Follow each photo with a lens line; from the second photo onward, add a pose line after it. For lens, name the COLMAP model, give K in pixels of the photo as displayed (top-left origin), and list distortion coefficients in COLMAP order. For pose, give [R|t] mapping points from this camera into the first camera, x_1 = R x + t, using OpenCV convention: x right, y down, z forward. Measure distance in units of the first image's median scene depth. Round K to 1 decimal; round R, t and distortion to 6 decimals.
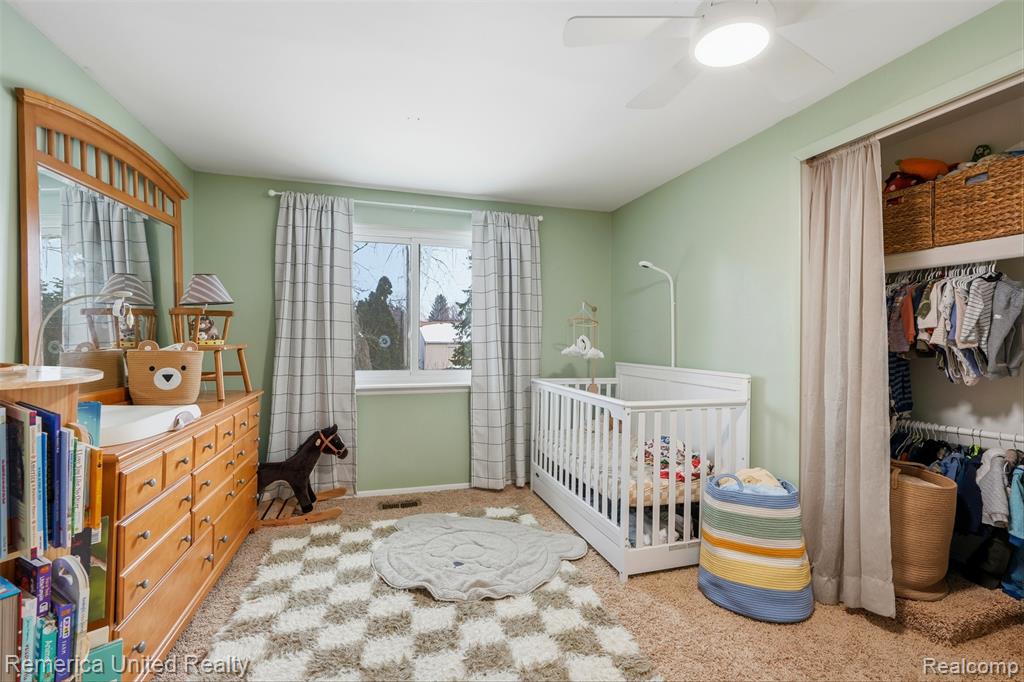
lens RADIAL K [[458.3, 0, 516.7], [0, 458.3, 337.8], [0, 0, 1]] dist [-0.012733, 0.006102]
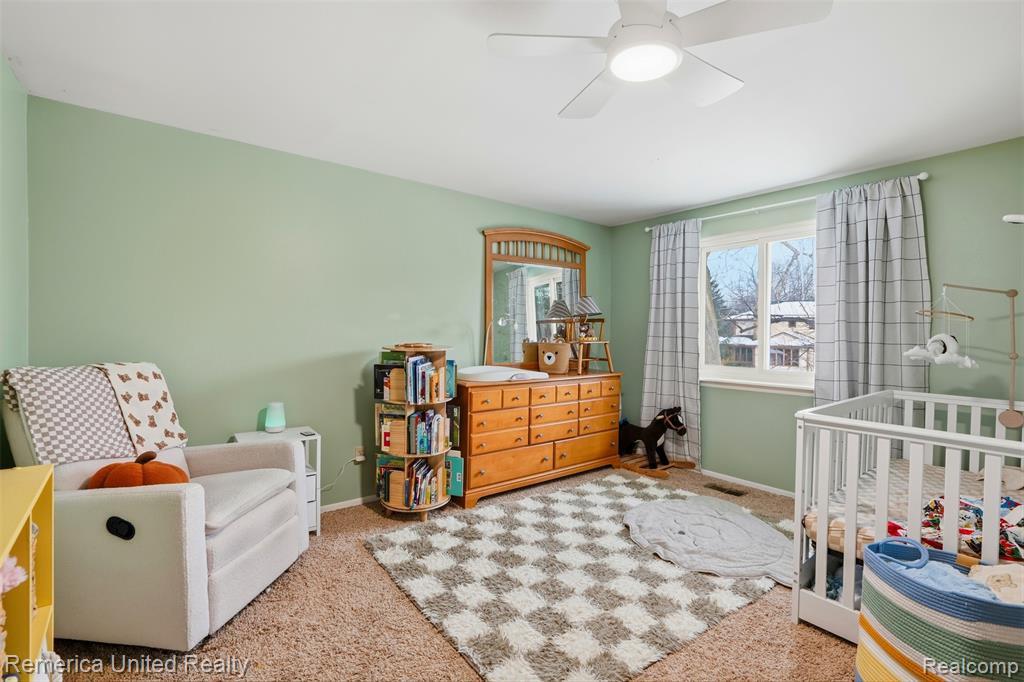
lens RADIAL K [[458.3, 0, 516.7], [0, 458.3, 337.8], [0, 0, 1]] dist [-0.012733, 0.006102]
pose [[0.359732, 0.005008, -0.933042, 0.657149], [-0.004873, 0.999982, 0.003489, 0.001611], [0.933043, 0.003291, 0.359750, 0.163998]]
